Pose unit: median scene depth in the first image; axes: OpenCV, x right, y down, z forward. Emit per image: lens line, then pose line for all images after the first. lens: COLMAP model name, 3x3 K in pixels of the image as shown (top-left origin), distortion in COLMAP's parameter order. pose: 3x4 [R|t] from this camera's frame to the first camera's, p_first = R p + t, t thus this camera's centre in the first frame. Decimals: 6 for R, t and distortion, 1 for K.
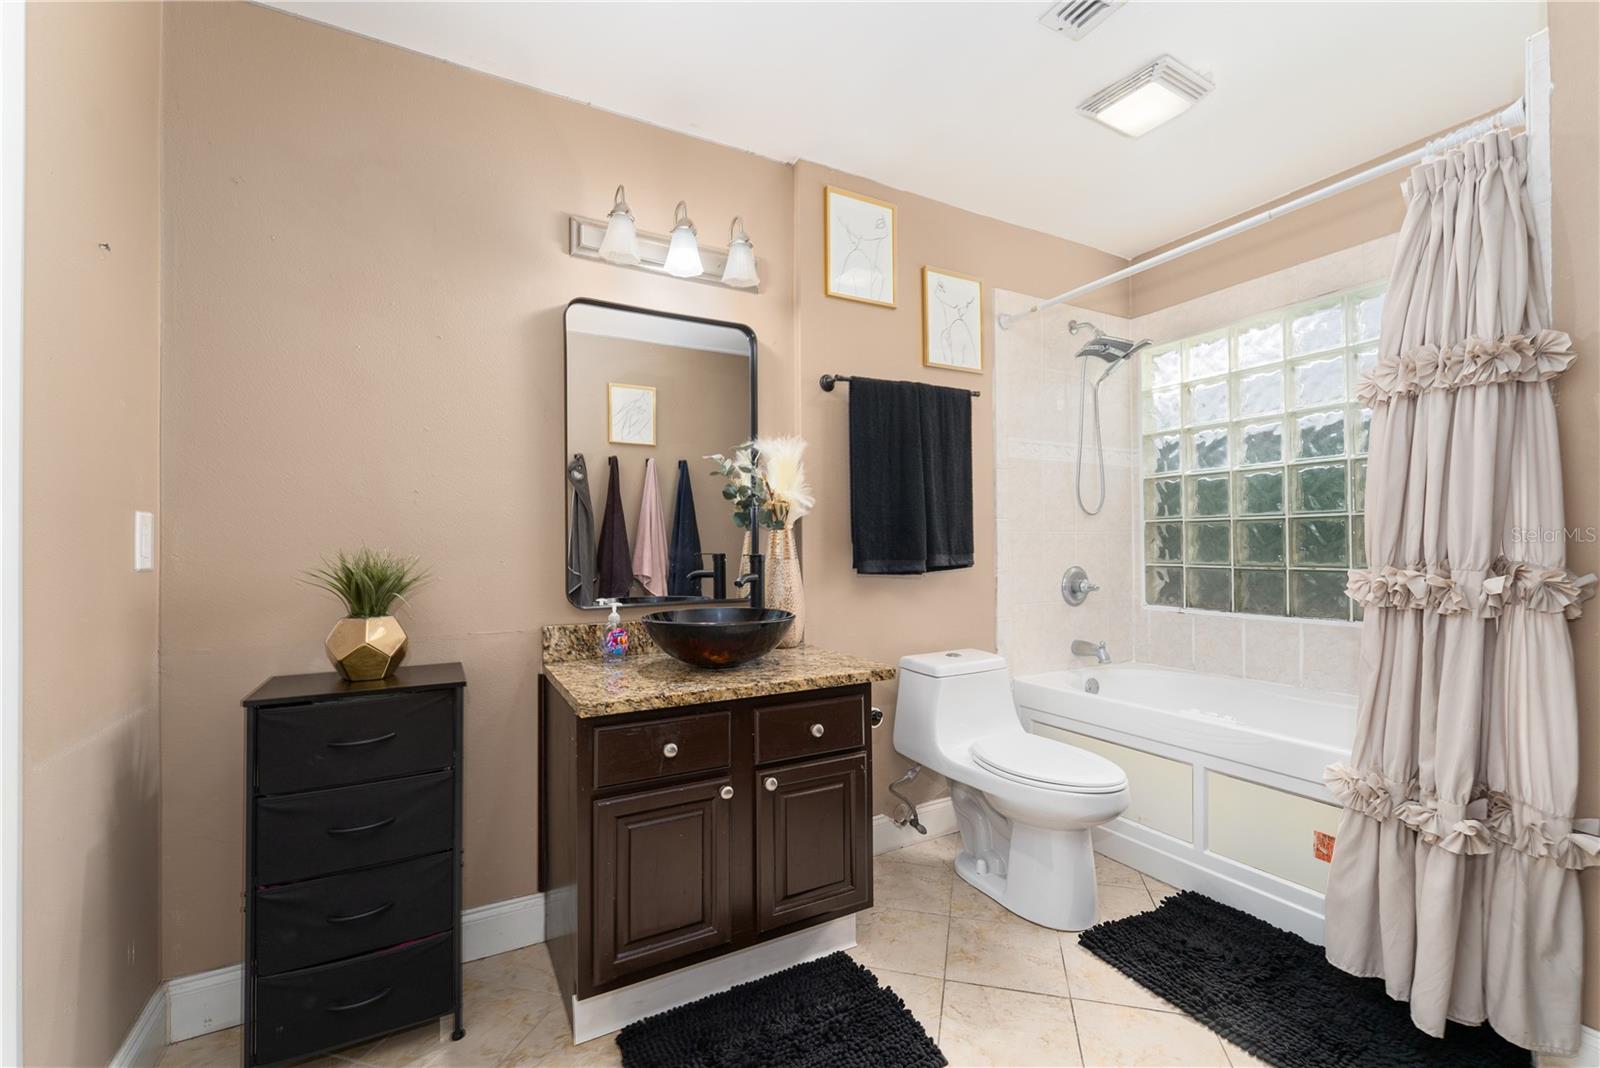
lens RADIAL K [[657.3, 0, 802.1], [0, 657.3, 539.4], [0, 0, 1]] dist [-0.001684, 0.000120]
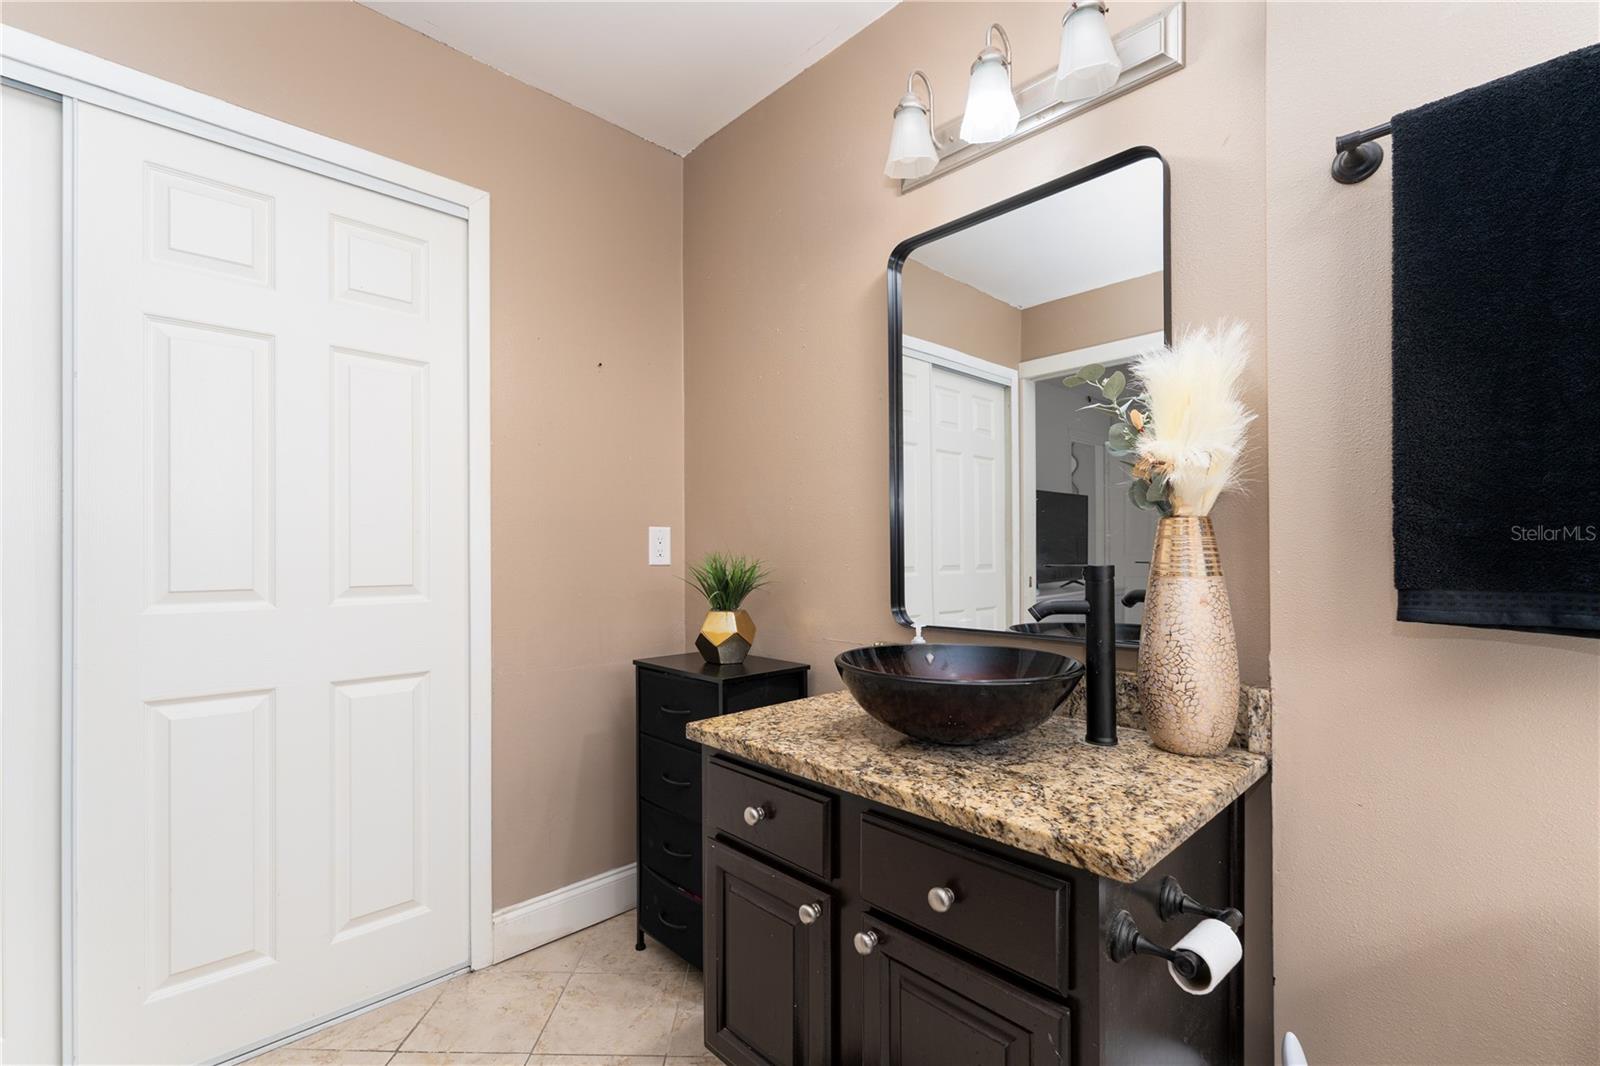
lens RADIAL K [[705.8, 0, 799.1], [0, 705.8, 553.6], [0, 0, 1]] dist [-0.000007, 0.000122]
pose [[0.254510, 0.008200, -0.967035, 0.575972], [0.013415, 0.999838, 0.012009, 0.003657], [0.966977, -0.016029, 0.254359, 0.796480]]
